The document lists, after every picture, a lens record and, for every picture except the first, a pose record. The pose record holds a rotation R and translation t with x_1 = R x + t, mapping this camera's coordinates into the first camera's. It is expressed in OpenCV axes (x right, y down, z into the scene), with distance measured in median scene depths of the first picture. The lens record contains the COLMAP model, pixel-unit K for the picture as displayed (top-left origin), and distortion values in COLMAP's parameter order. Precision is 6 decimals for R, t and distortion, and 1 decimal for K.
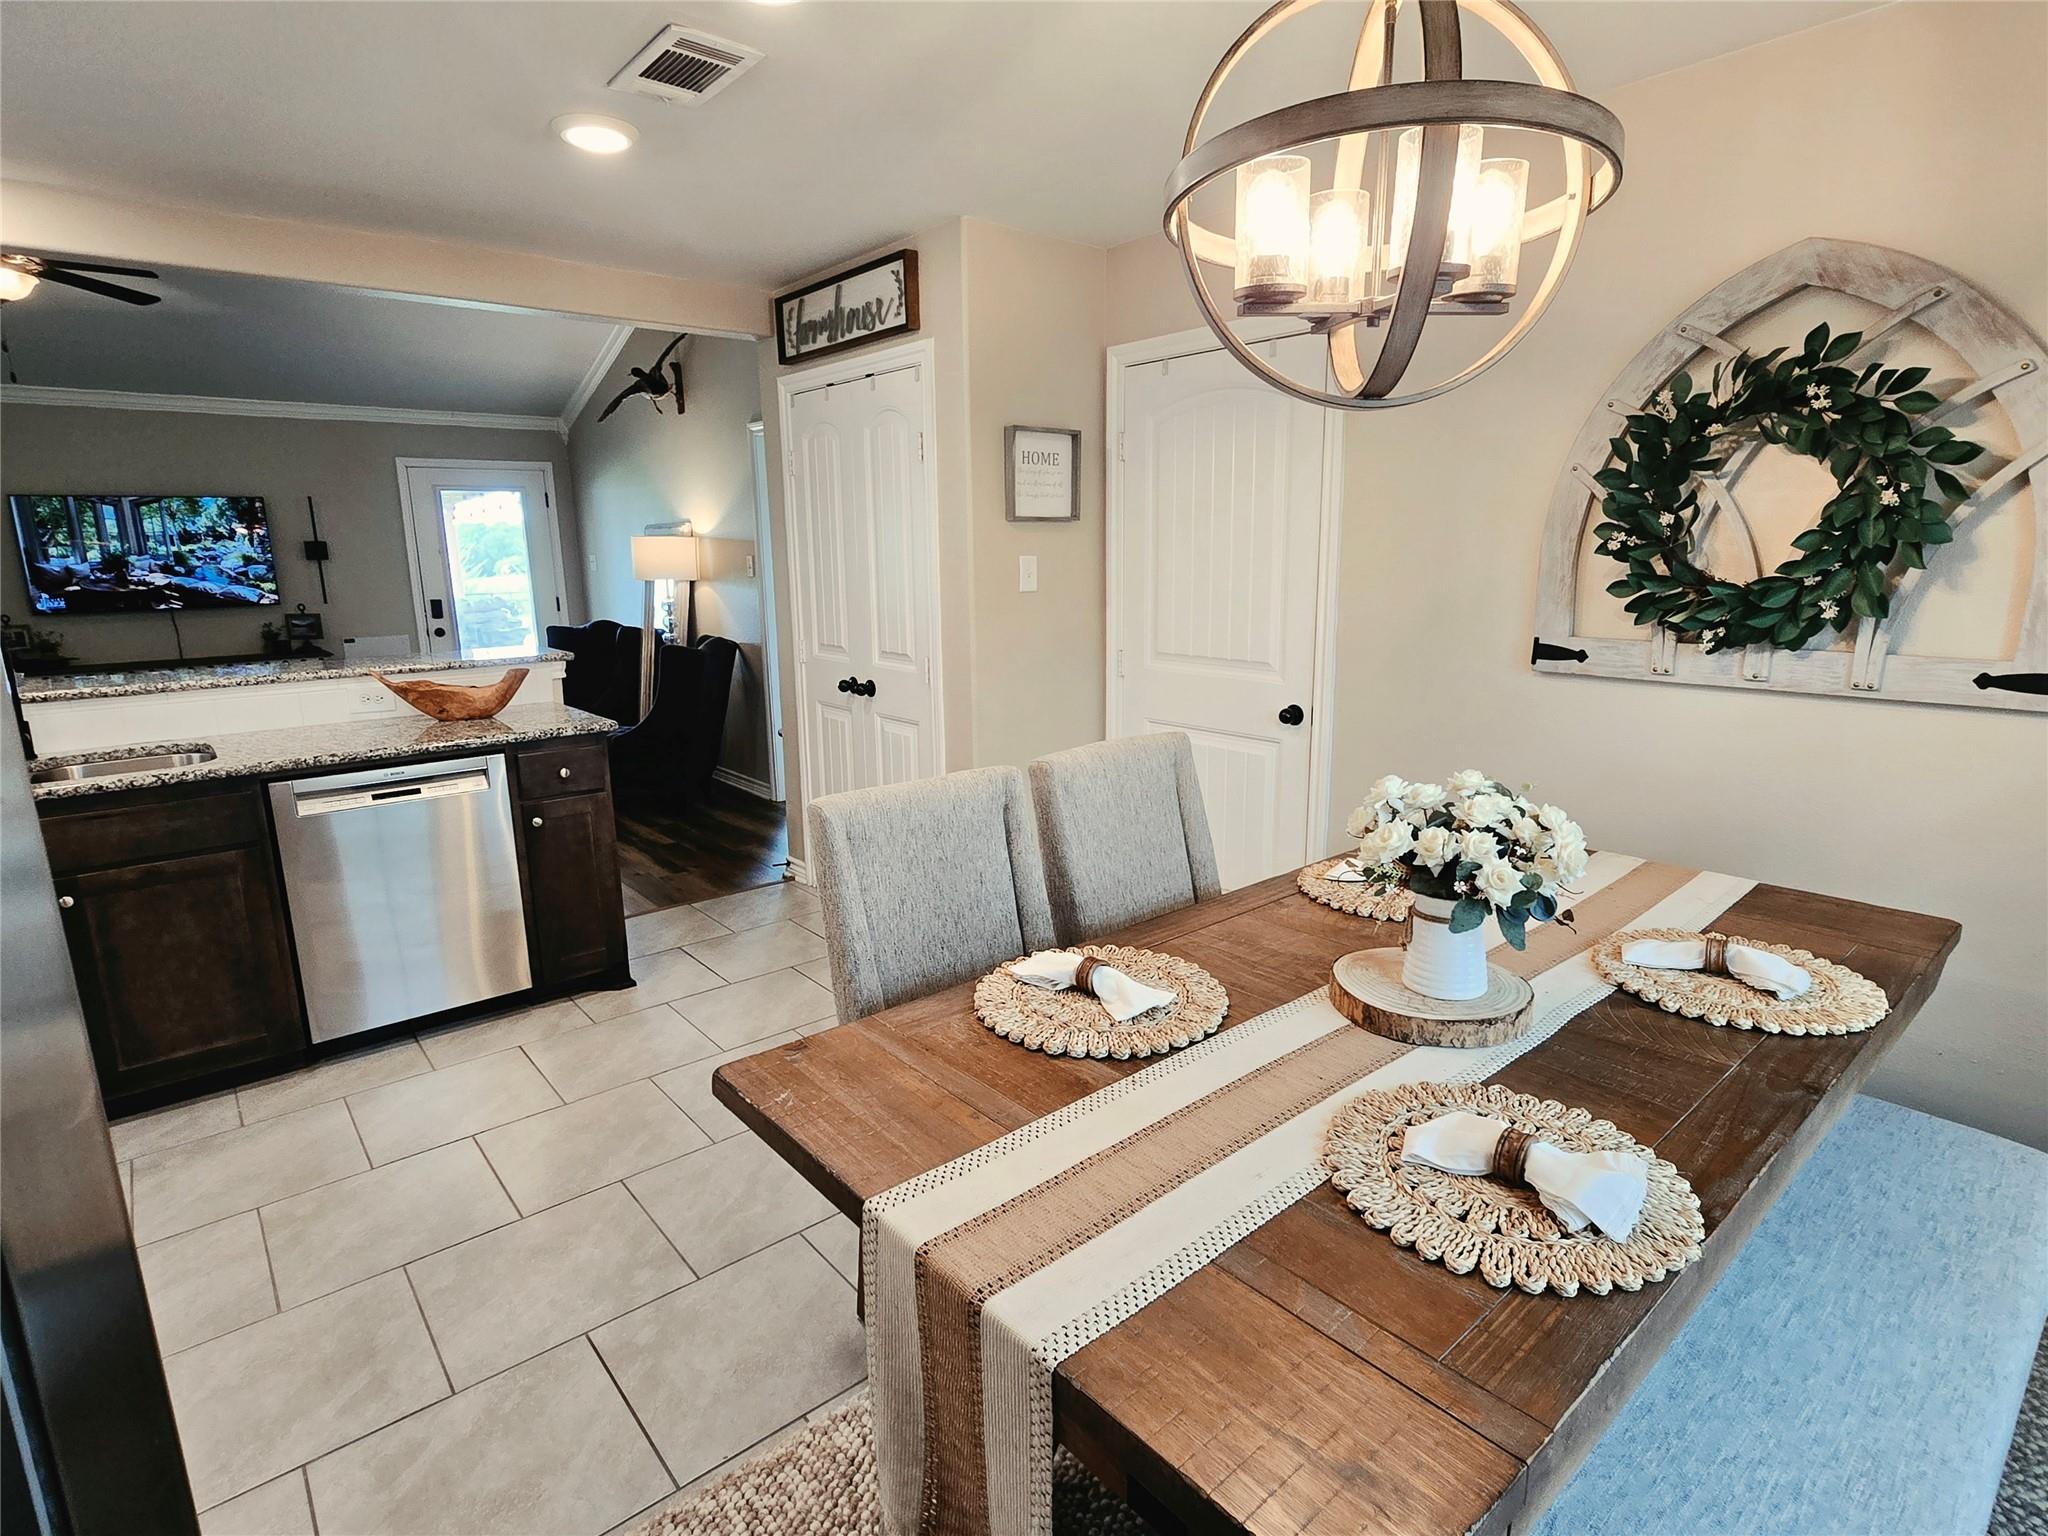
lens RADIAL K [[1049.9, 0, 1024.0], [0, 1049.9, 768.0], [0, 0, 1]] dist [-0.000962, -0.001901]
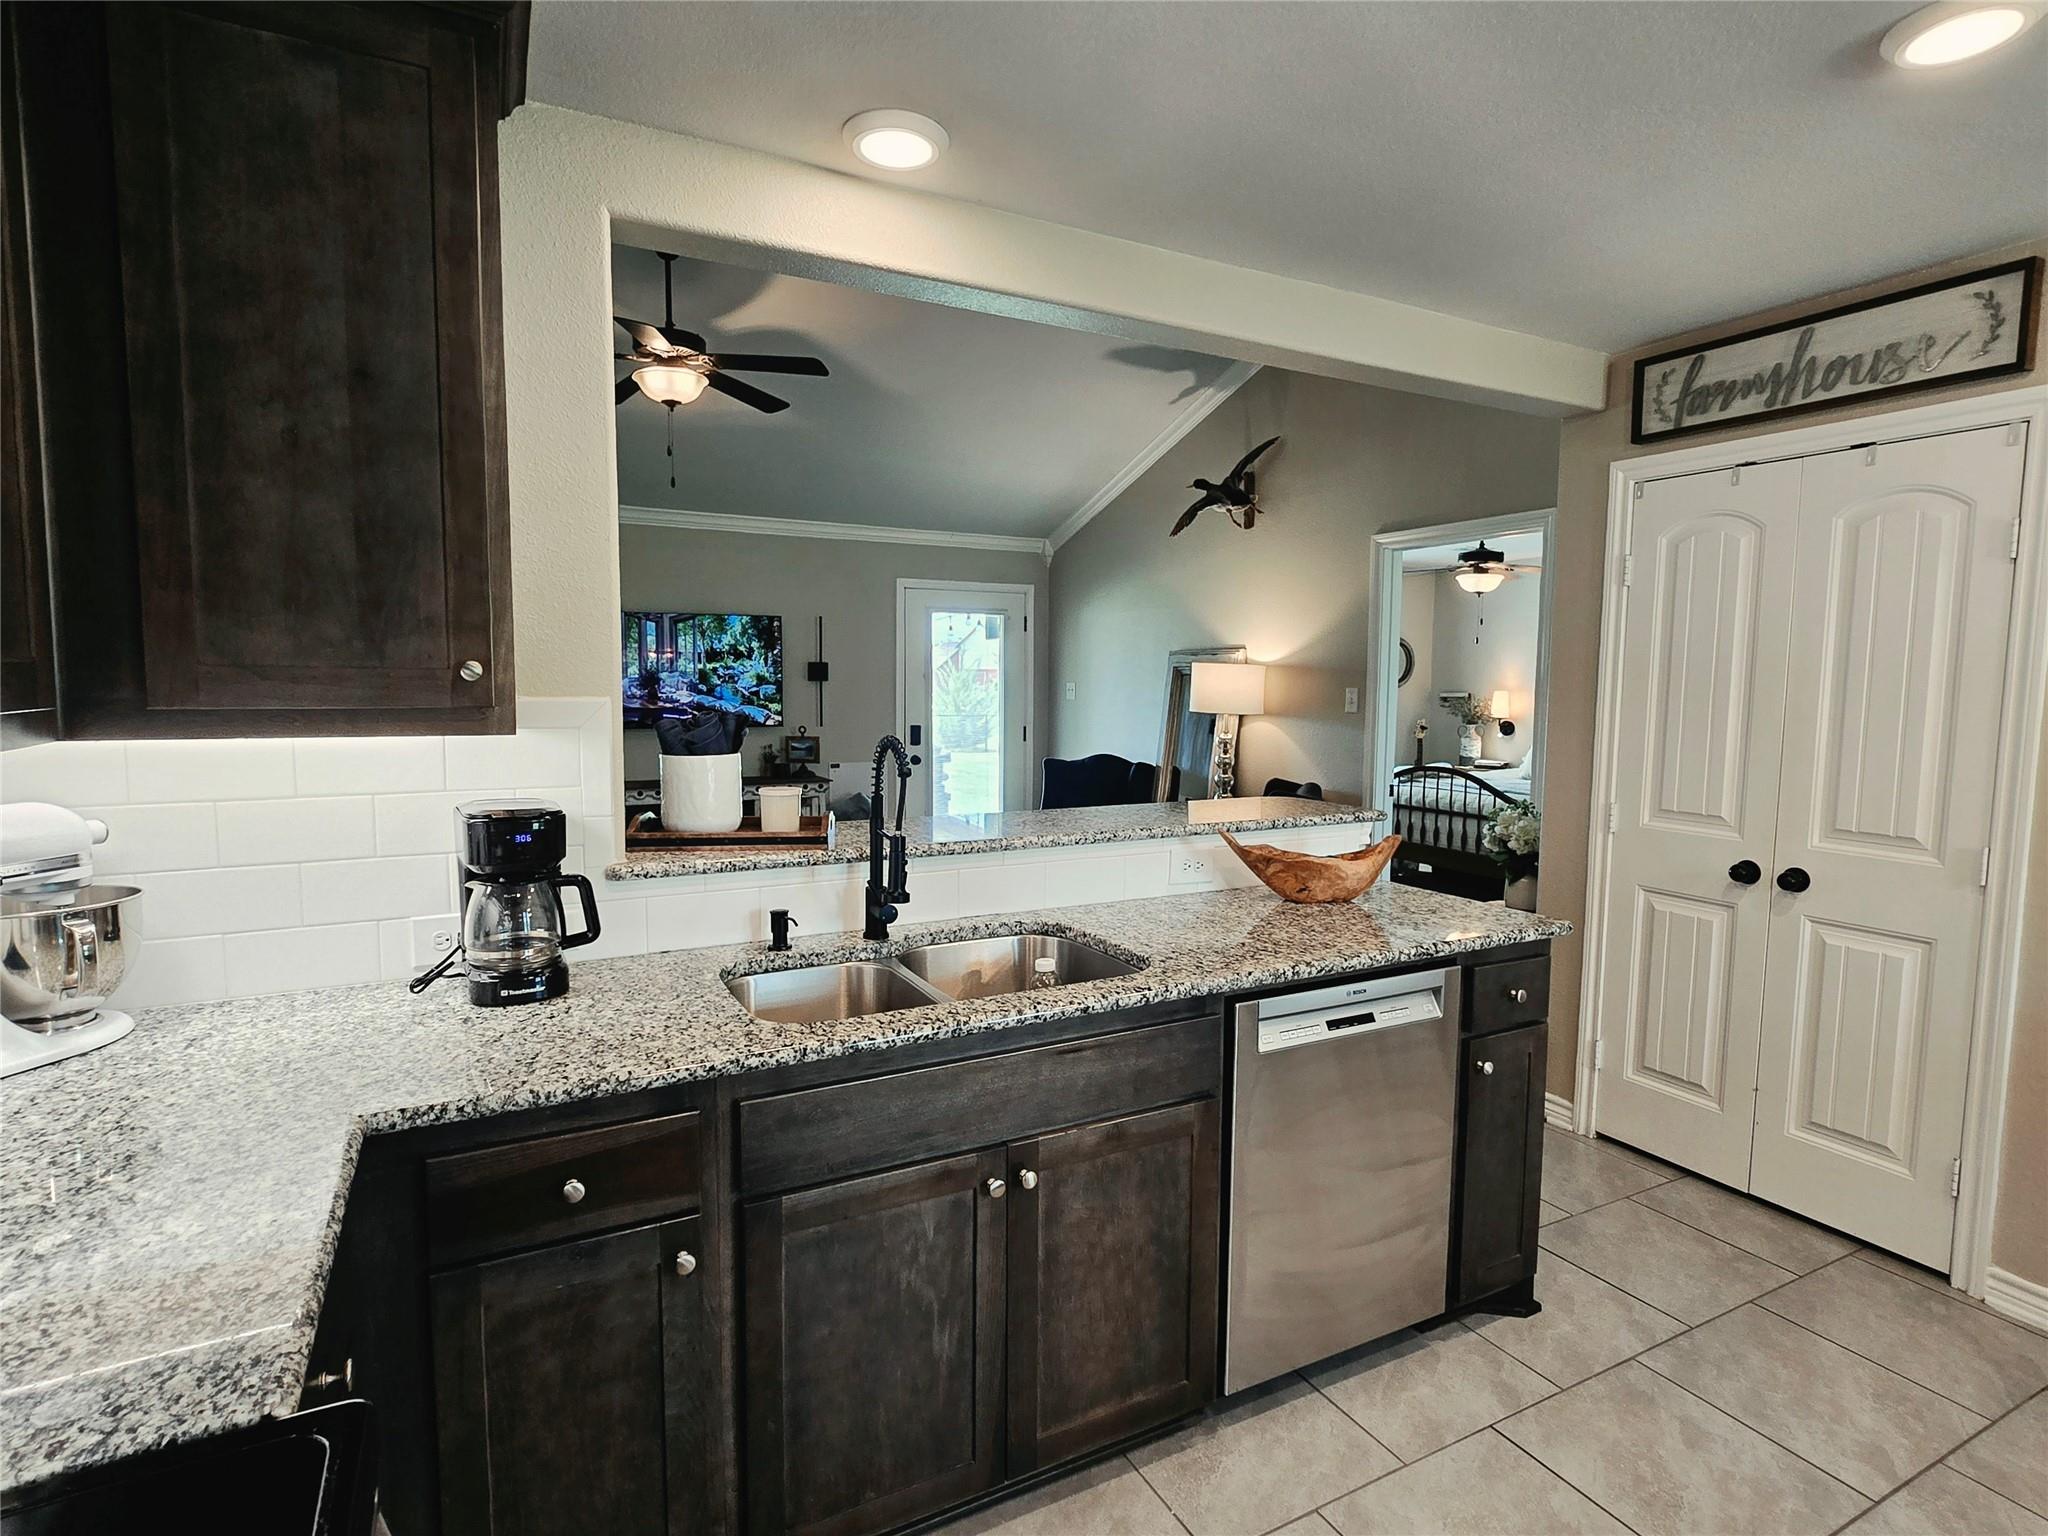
lens RADIAL K [[1049.9, 0, 1024.0], [0, 1049.9, 768.0], [0, 0, 1]] dist [-0.000962, -0.001901]
pose [[0.977496, 0.039495, -0.207222, -0.313650], [-0.065098, 0.990851, -0.118227, -0.020455], [0.200657, 0.129056, 0.971124, 0.127737]]
